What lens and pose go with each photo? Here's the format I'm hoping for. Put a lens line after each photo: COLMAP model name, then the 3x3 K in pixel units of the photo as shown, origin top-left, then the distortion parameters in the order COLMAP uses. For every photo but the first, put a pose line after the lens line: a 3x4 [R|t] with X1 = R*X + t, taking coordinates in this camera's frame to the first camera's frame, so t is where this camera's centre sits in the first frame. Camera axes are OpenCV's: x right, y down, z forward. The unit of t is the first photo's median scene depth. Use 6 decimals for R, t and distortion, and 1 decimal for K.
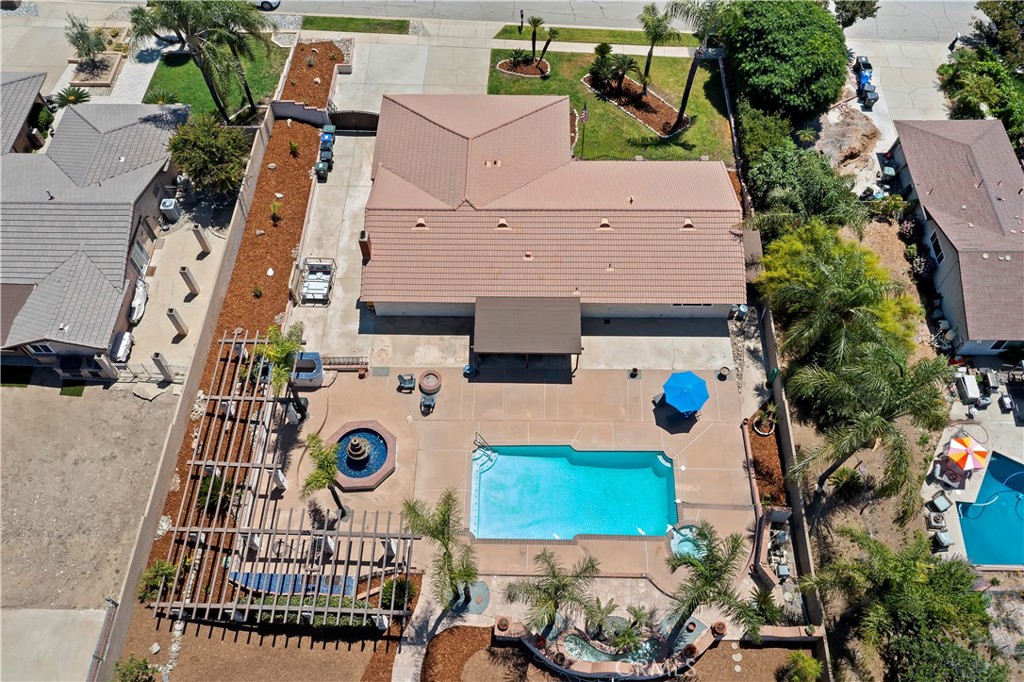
lens RADIAL K [[815.4, 0, 511.1], [0, 815.4, 343.1], [0, 0, 1]] dist [-0.007367, 0.005181]
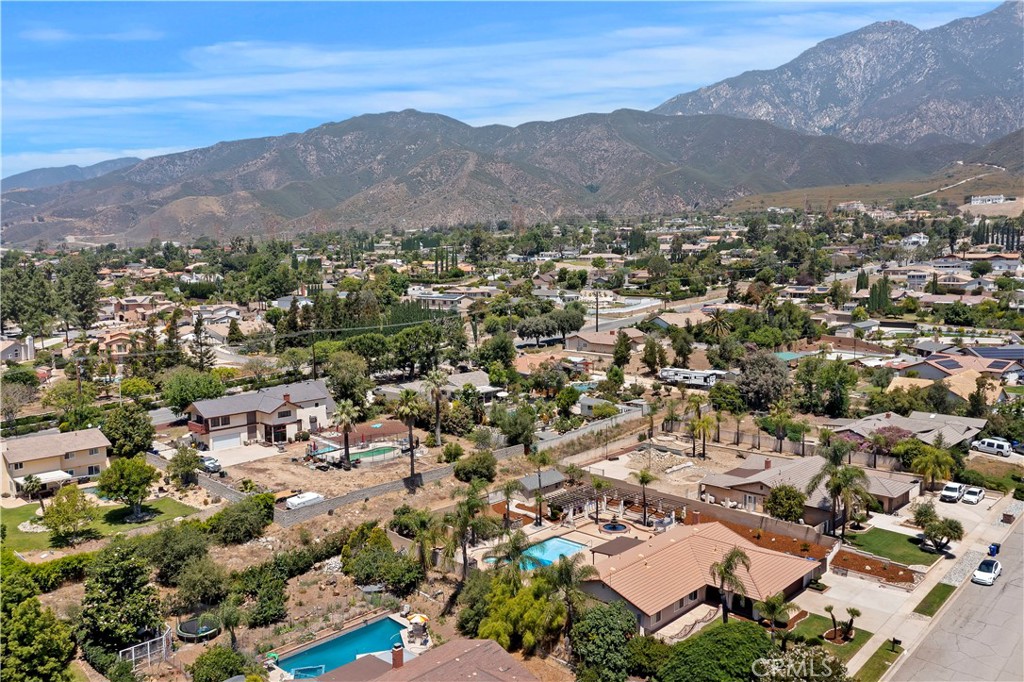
lens RADIAL K [[816.5, 0, 510.8], [0, 816.5, 339.5], [0, 0, 1]] dist [-0.006223, 0.005307]
pose [[-0.675562, 0.098387, -0.730709, 1.537996], [-0.615614, 0.470128, 0.632455, -1.300962], [0.405752, 0.877097, -0.257032, 0.921627]]
